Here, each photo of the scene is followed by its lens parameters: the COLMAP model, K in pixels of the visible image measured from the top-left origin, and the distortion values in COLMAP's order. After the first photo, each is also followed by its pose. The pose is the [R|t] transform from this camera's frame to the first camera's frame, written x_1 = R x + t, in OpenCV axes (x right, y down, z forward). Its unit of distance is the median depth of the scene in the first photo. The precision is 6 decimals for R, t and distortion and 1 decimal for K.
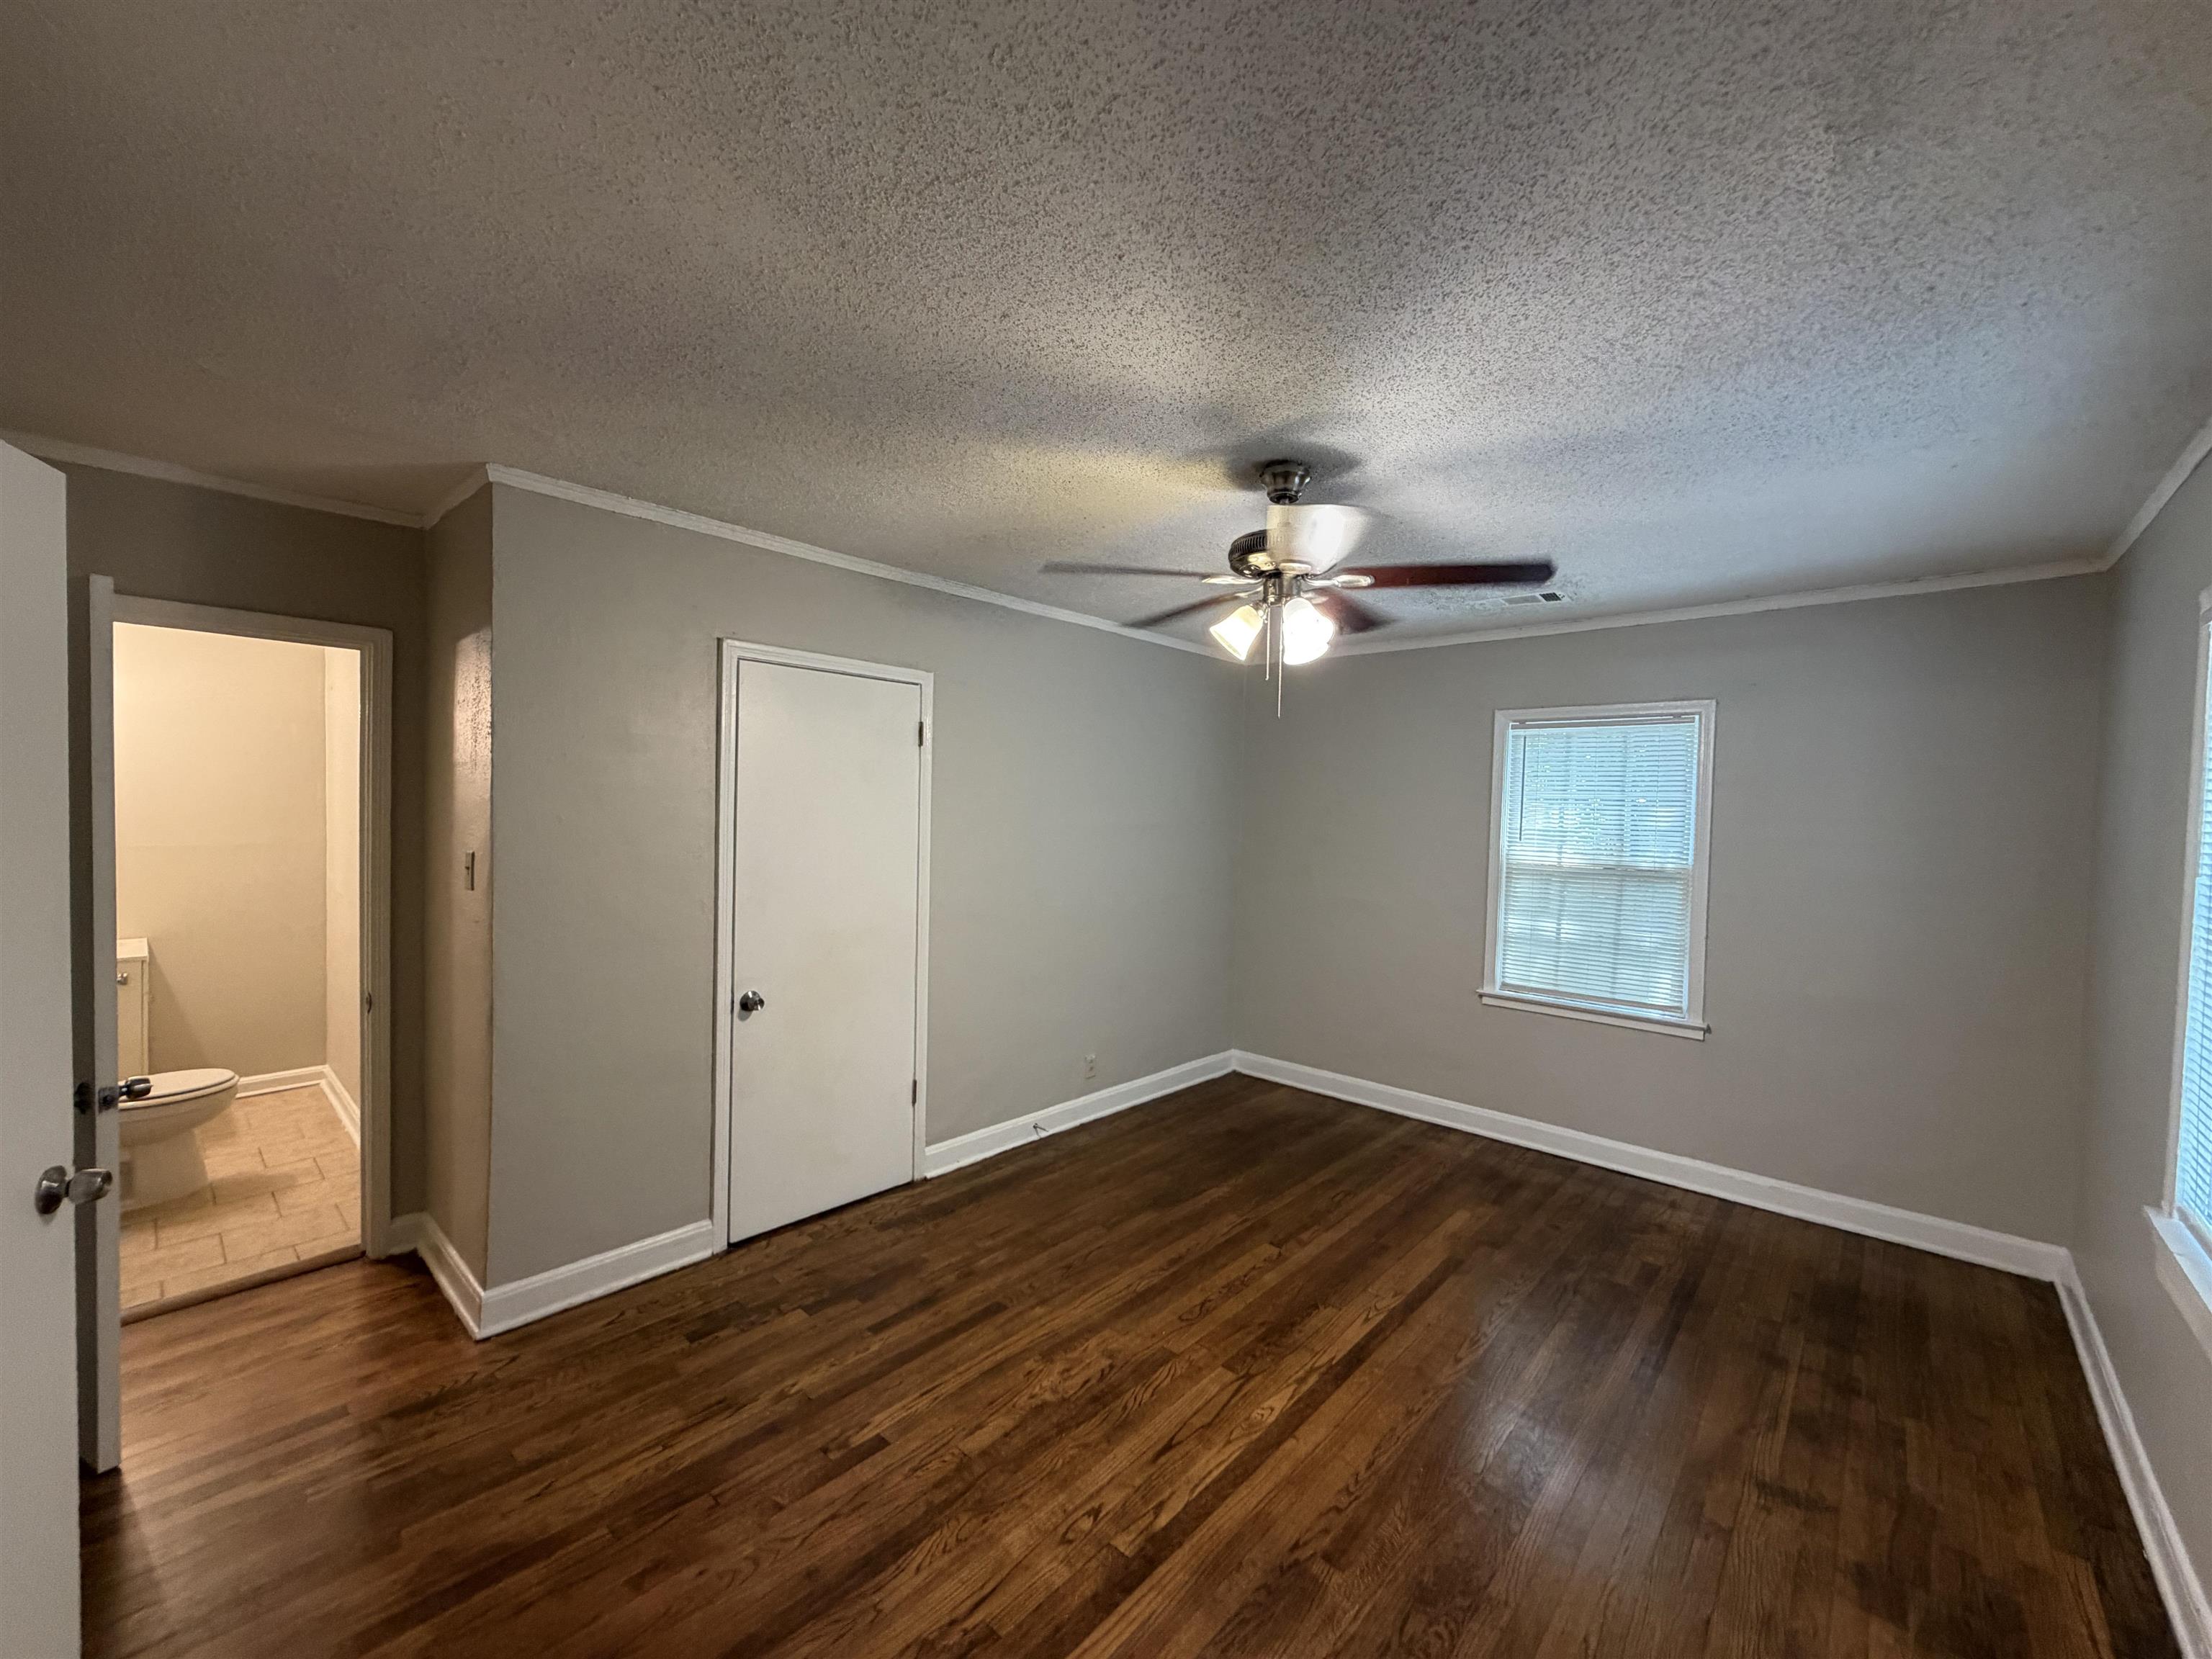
lens RADIAL K [[887.6, 0, 1109.8], [0, 887.6, 837.6], [0, 0, 1]] dist [-0.002506, -0.000140]
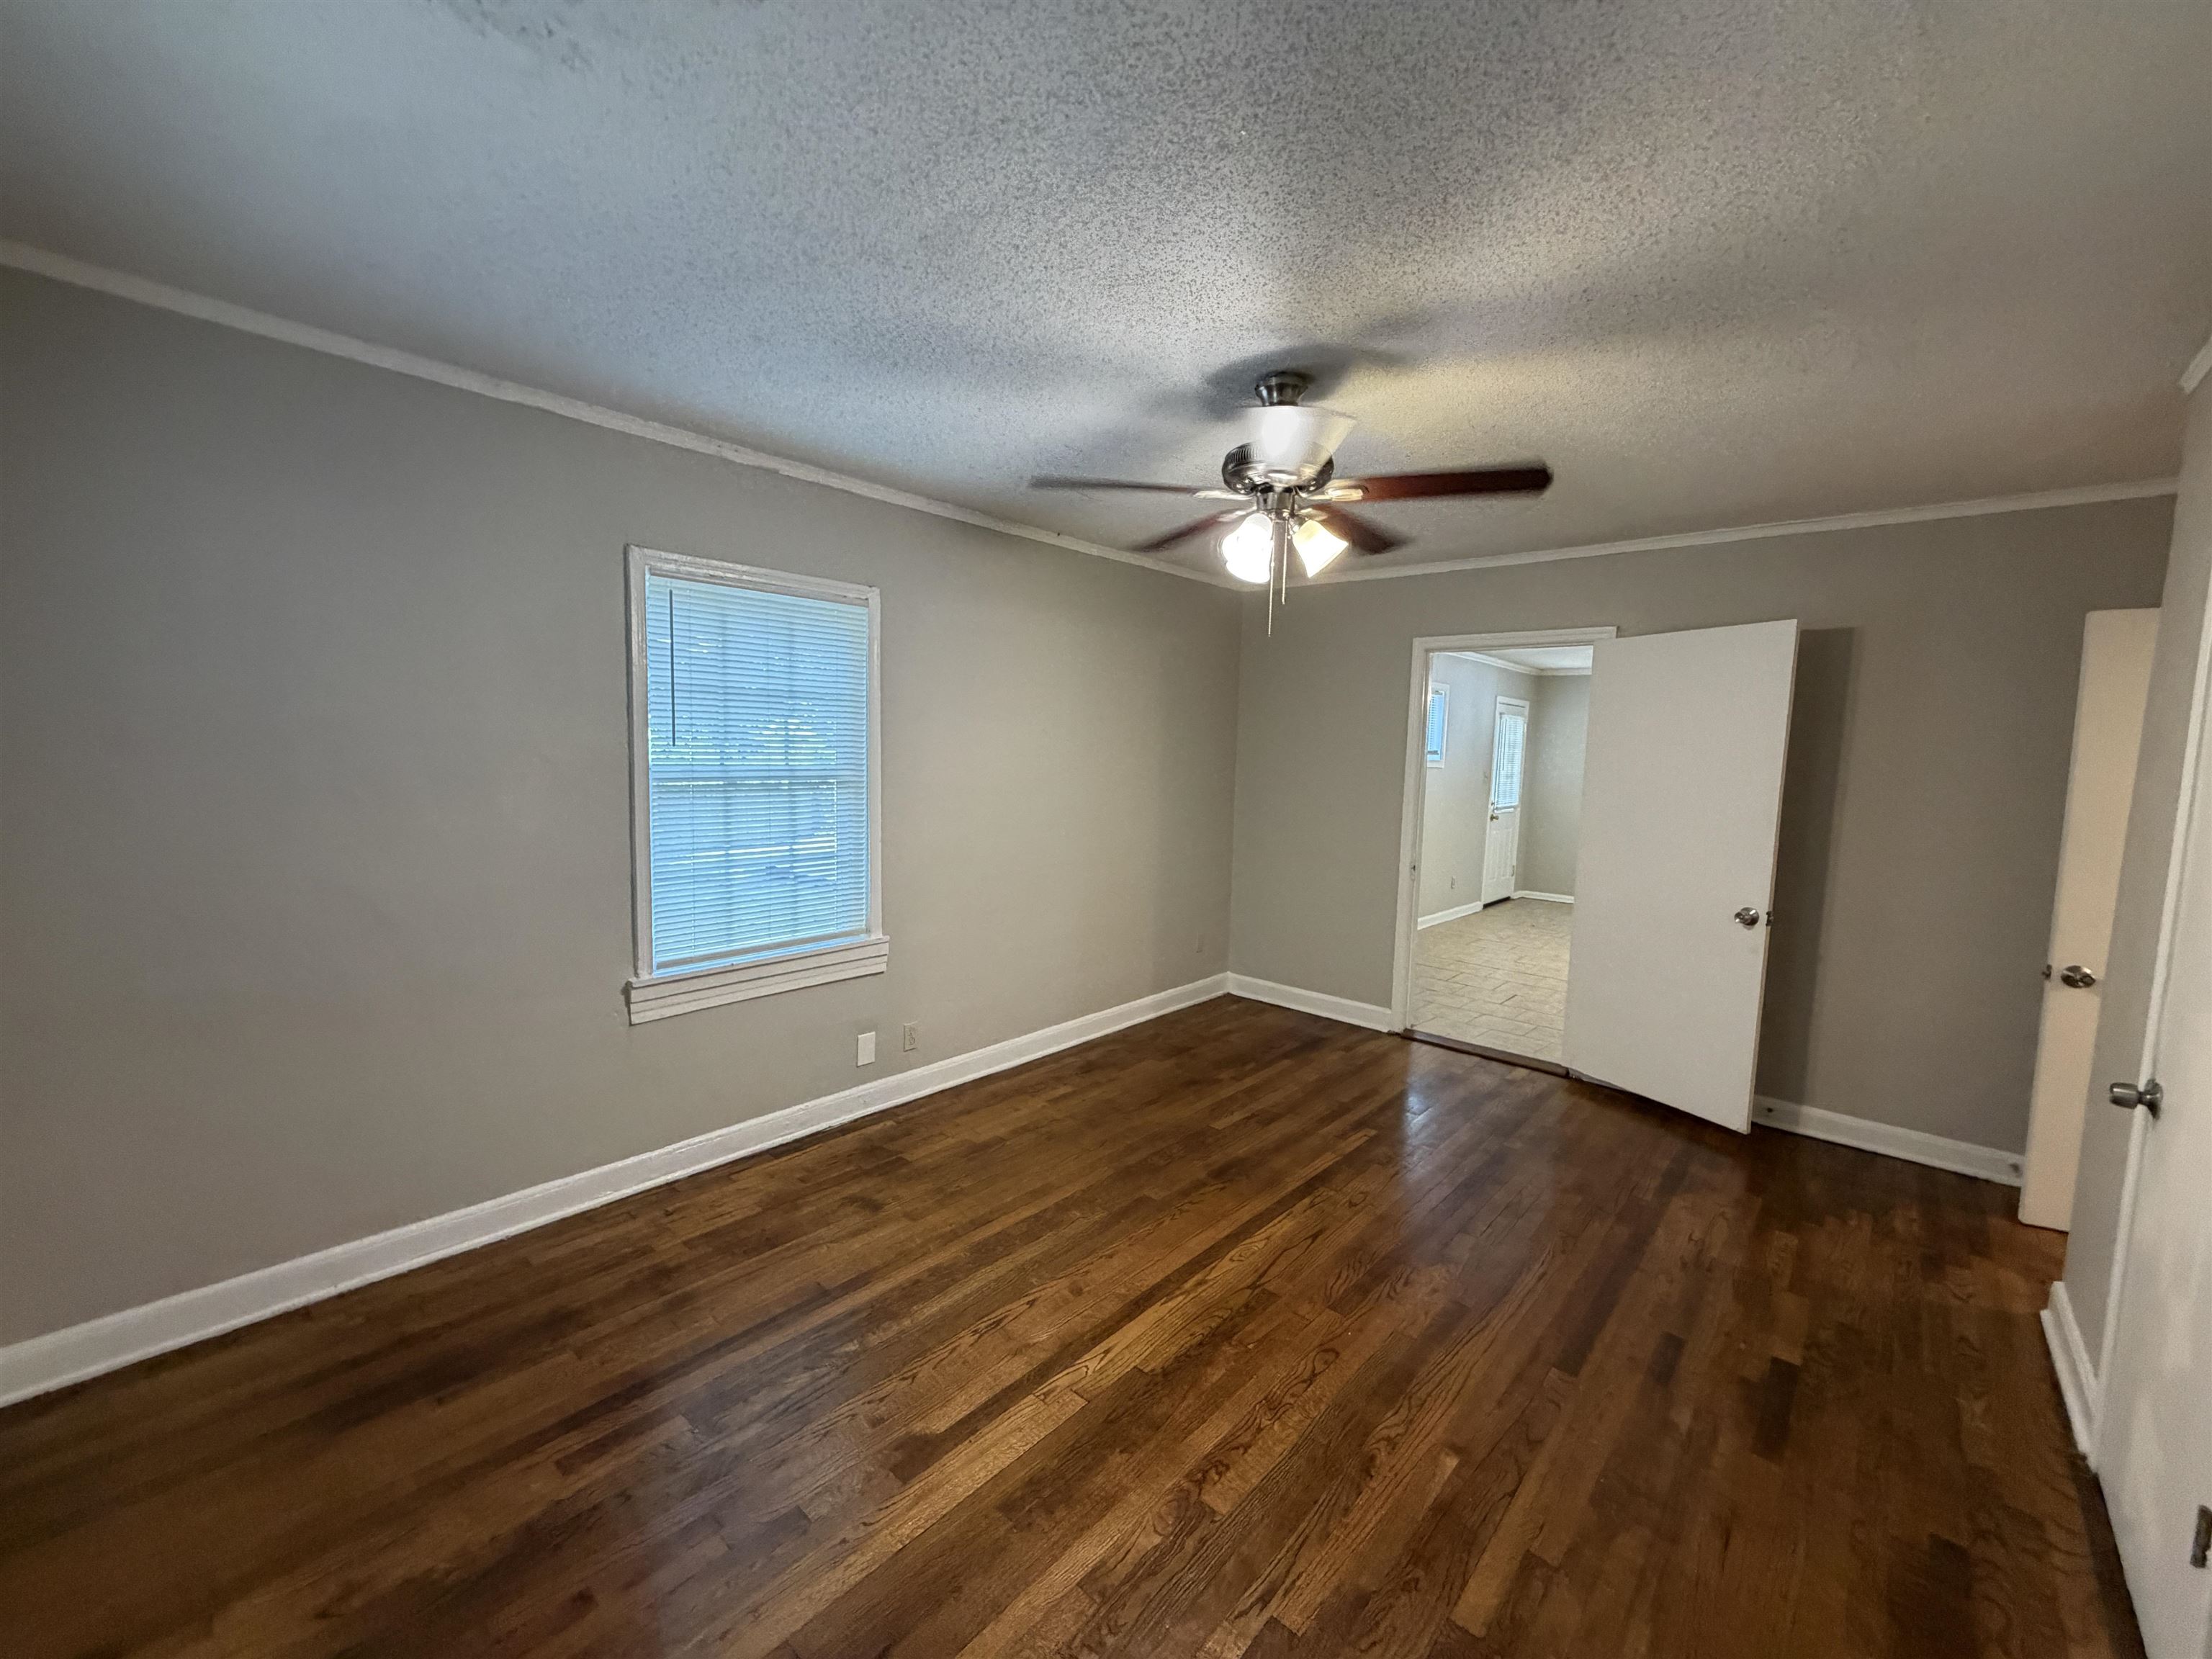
lens RADIAL K [[887.6, 0, 1101.0], [0, 887.6, 832.9], [0, 0, 1]] dist [-0.002506, -0.000140]
pose [[-0.998657, -0.051745, 0.002393, 0.344739], [-0.051127, 0.992045, 0.115036, -0.019711], [-0.008326, 0.114759, -0.993358, 1.900557]]
